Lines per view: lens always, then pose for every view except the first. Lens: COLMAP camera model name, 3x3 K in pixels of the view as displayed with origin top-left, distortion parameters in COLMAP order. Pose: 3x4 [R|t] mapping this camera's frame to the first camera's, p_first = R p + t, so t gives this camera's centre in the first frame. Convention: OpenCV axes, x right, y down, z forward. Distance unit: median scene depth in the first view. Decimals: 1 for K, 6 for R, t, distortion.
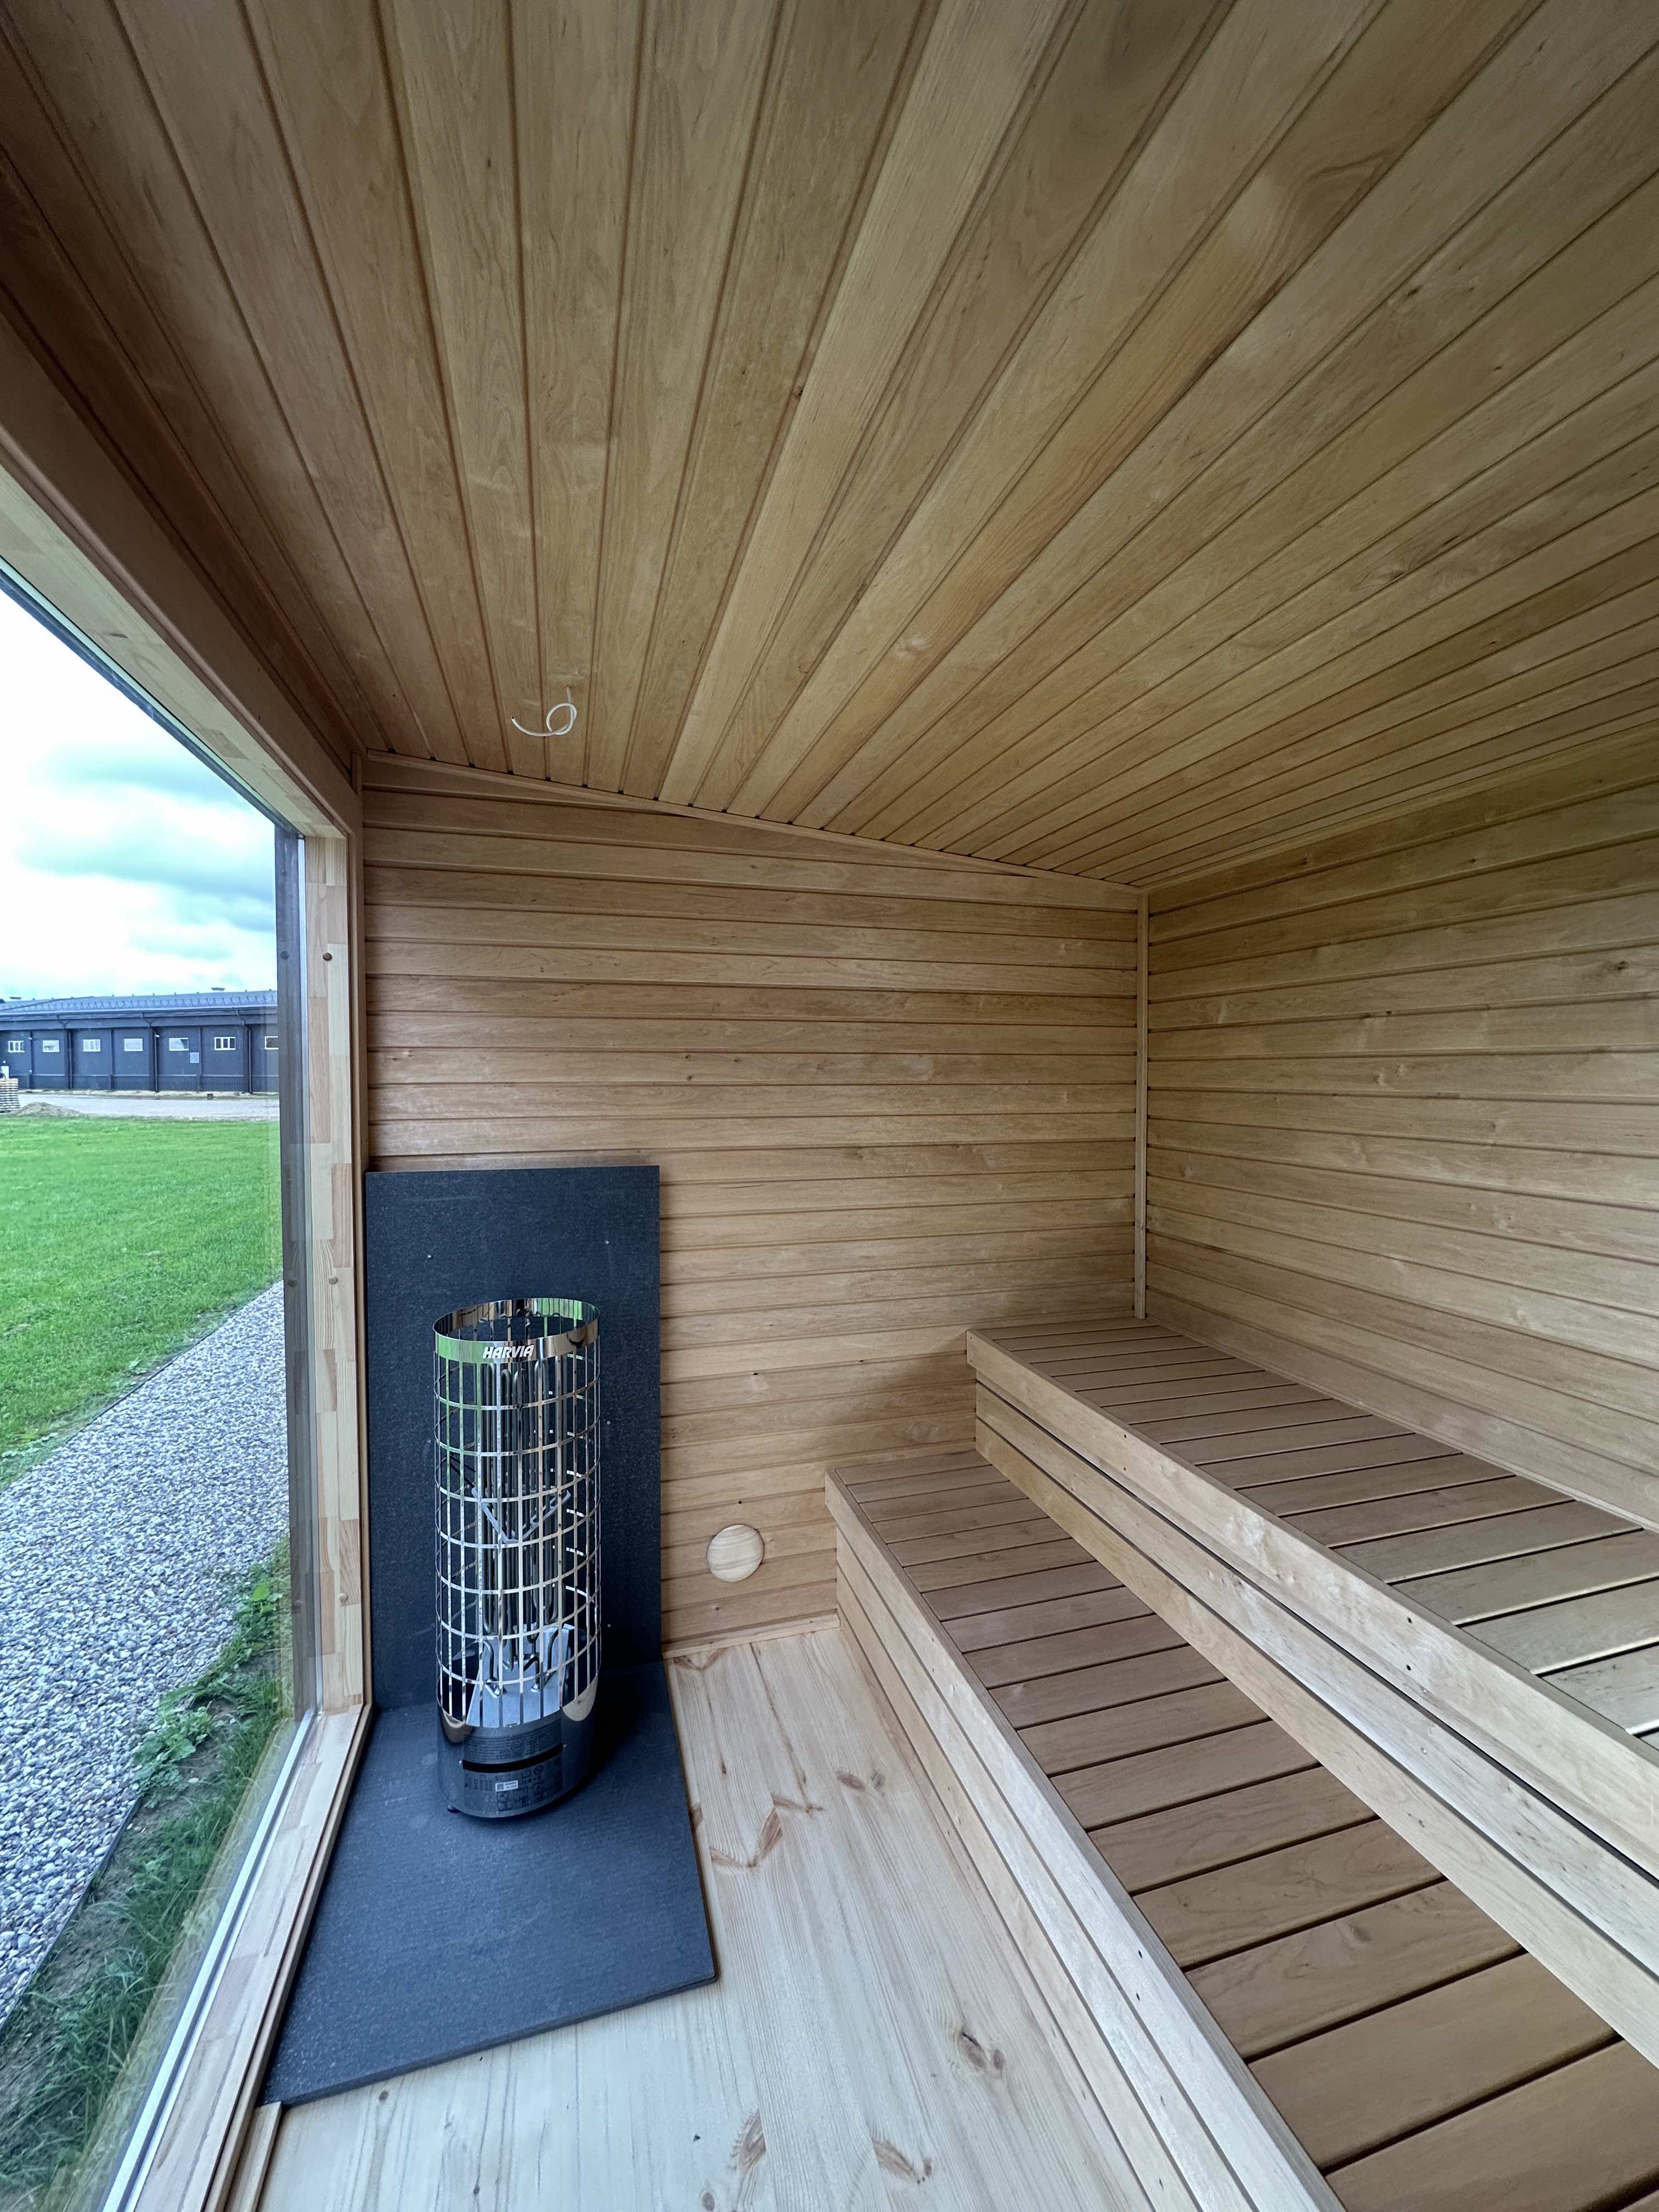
lens RADIAL K [[881.9, 0, 827.3], [0, 881.9, 1103.5], [0, 0, 1]] dist [-0.002879, 0.000653]
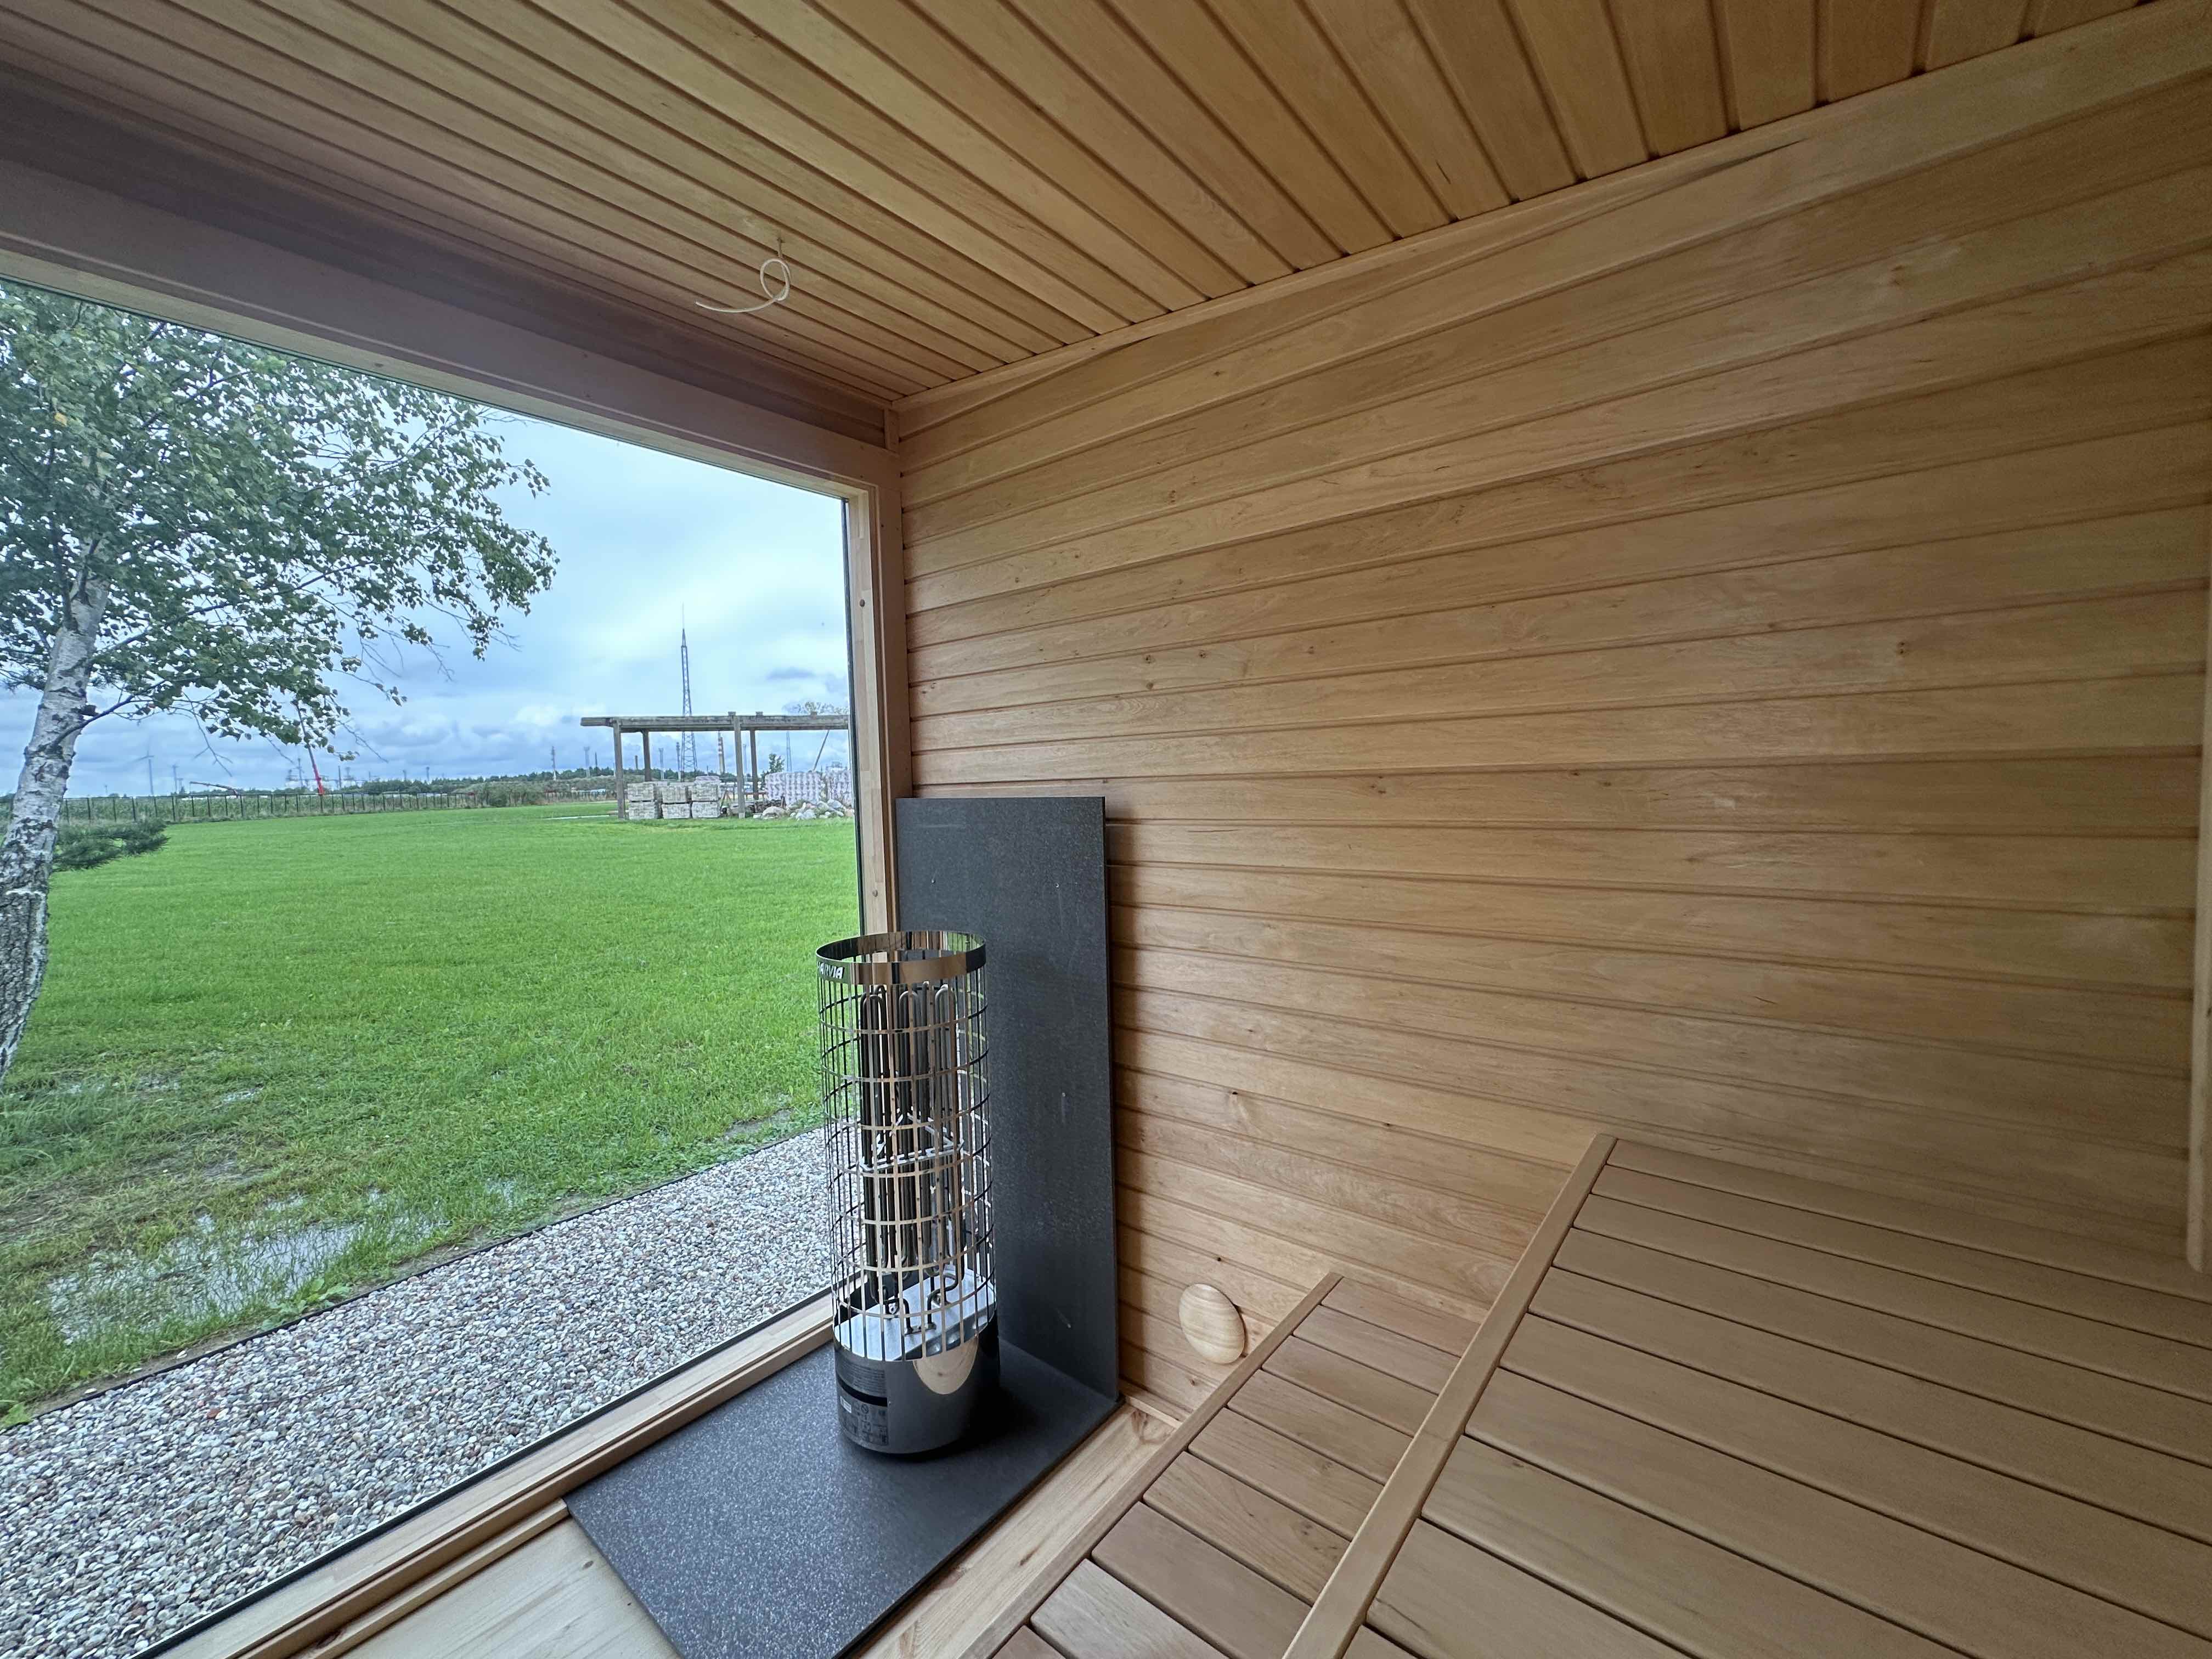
lens RADIAL K [[881.9, 0, 1106.8], [0, 881.9, 826.7], [0, 0, 1]] dist [-0.002879, 0.000653]
pose [[0.560488, 0.028130, -0.827685, 0.443323], [0.001498, 0.999387, 0.034979, 0.064518], [0.828161, -0.020845, 0.560102, 0.511932]]
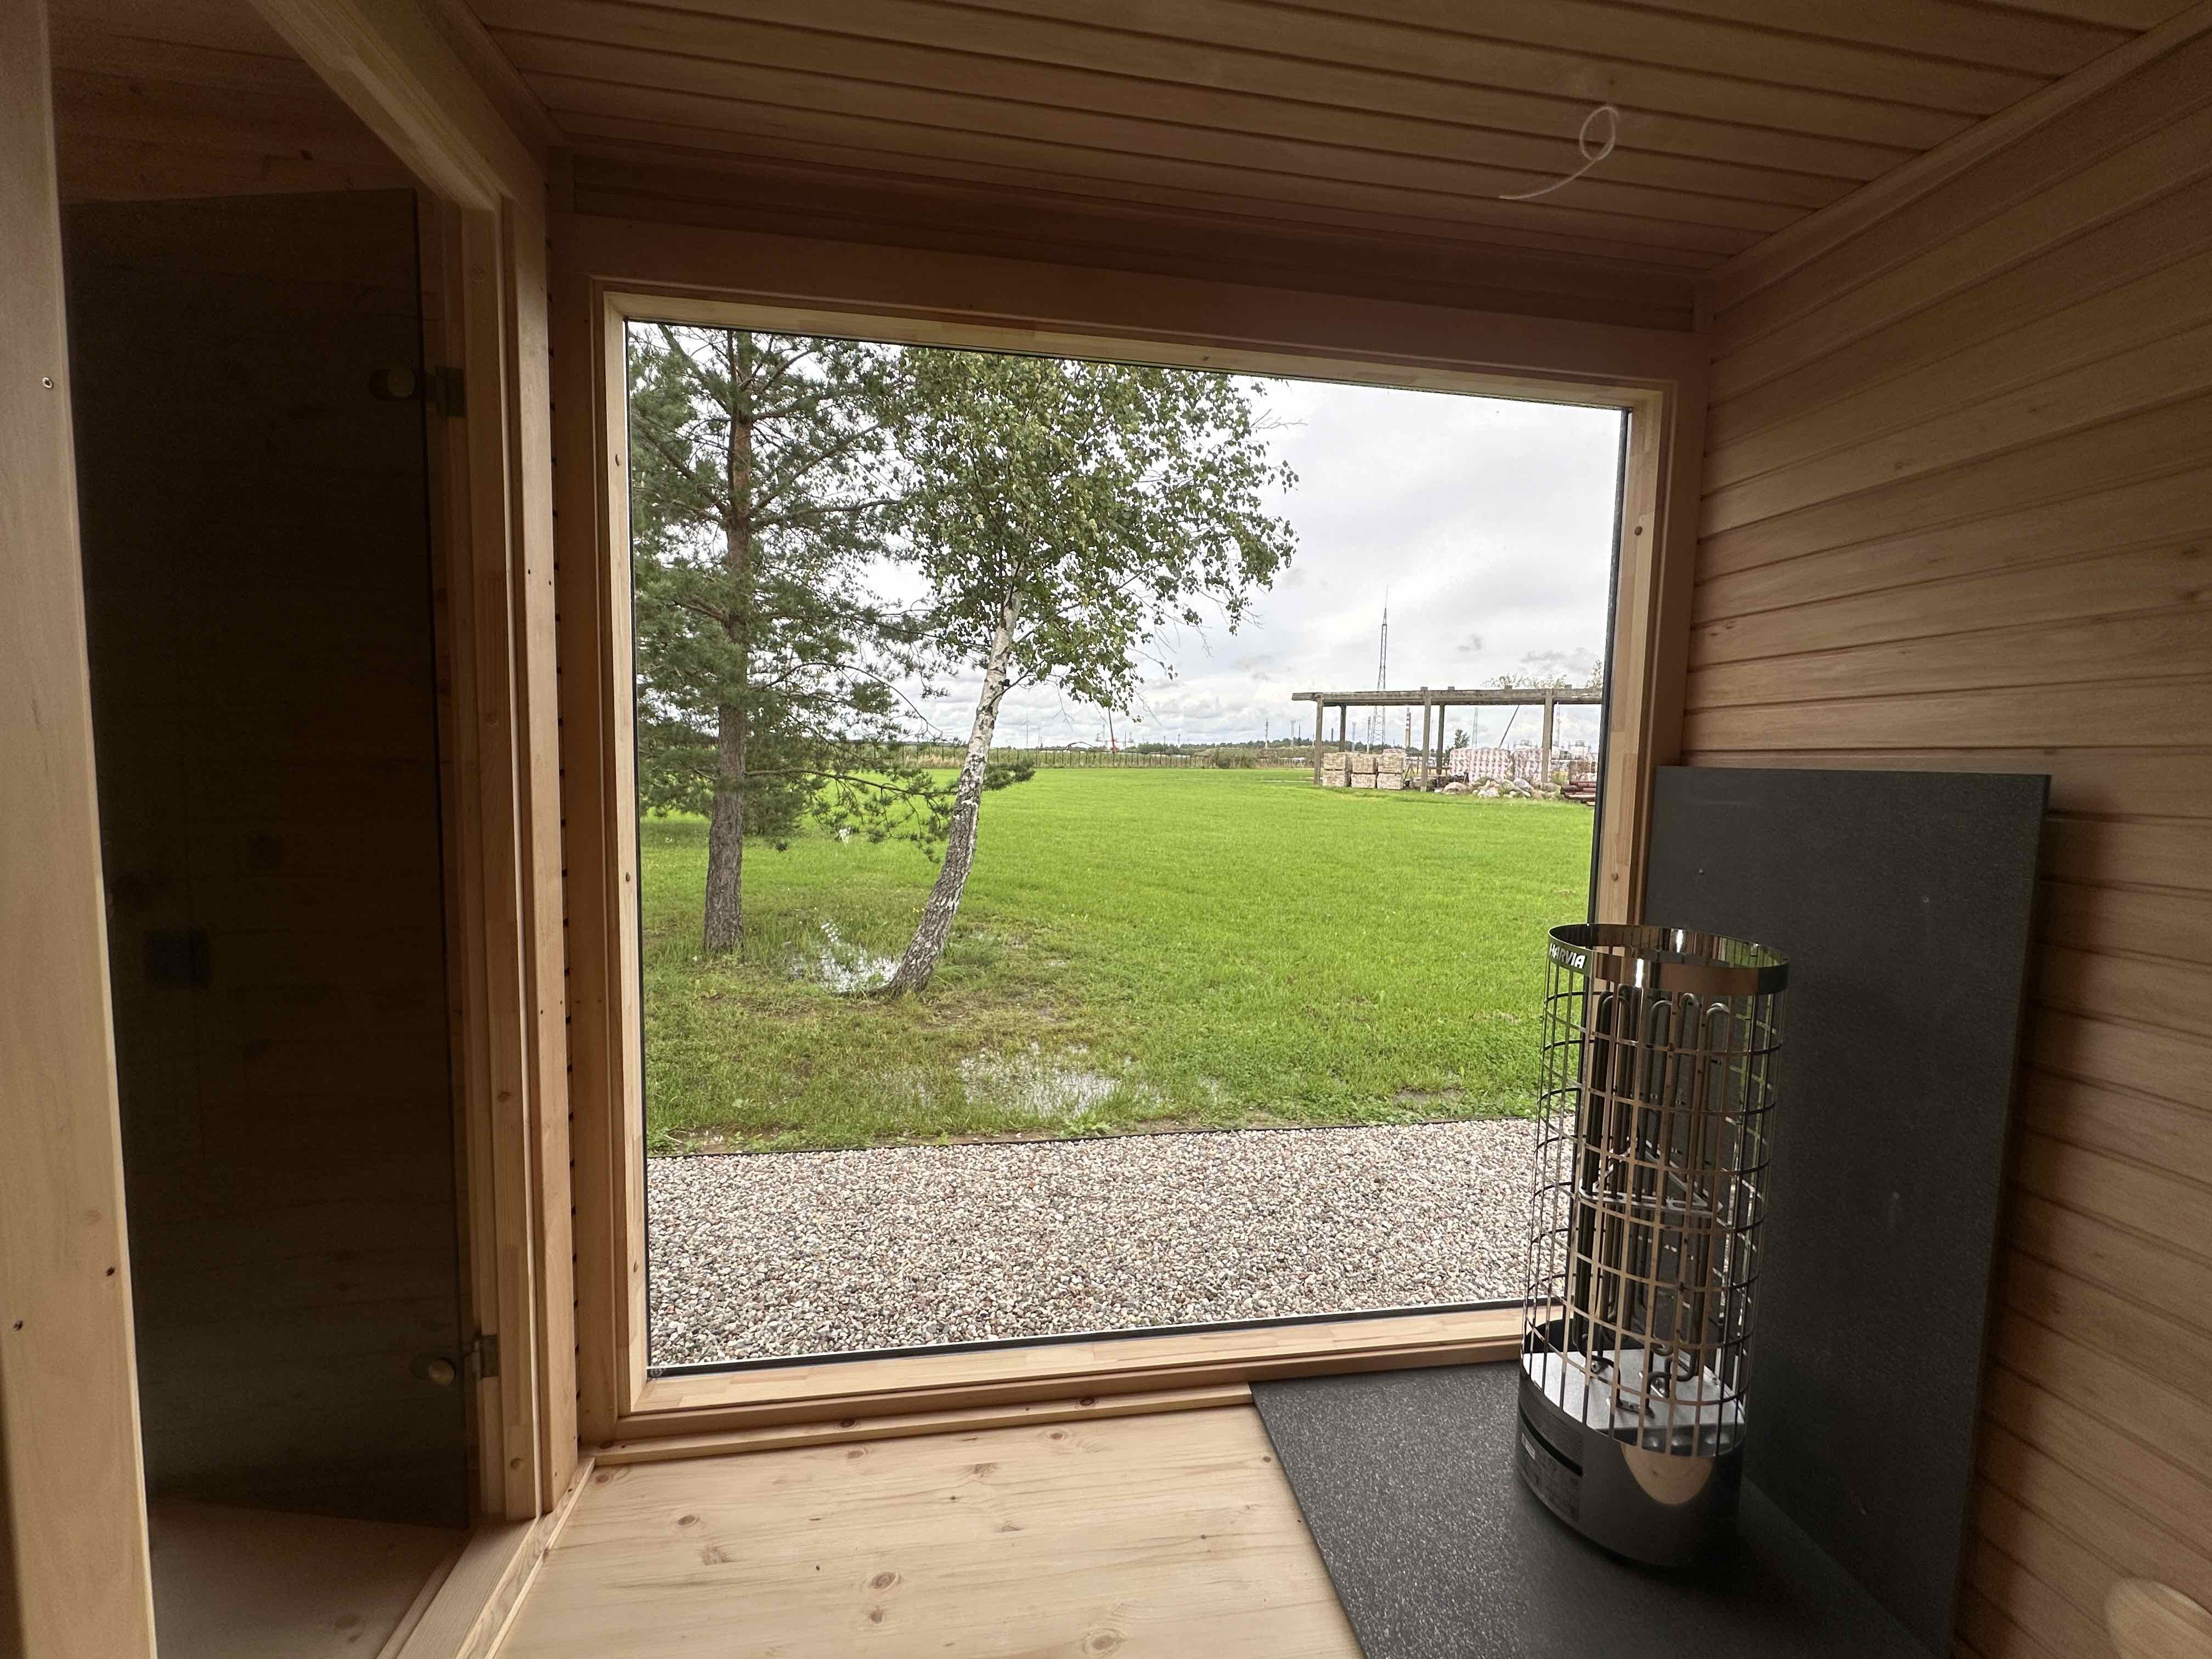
lens RADIAL K [[881.9, 0, 1106.8], [0, 881.9, 826.7], [0, 0, 1]] dist [-0.002879, 0.000653]
pose [[-0.140640, 0.073776, -0.987308, 0.375400], [-0.054917, 0.995103, 0.082182, 0.082195], [0.988537, 0.065778, -0.135900, 0.483771]]
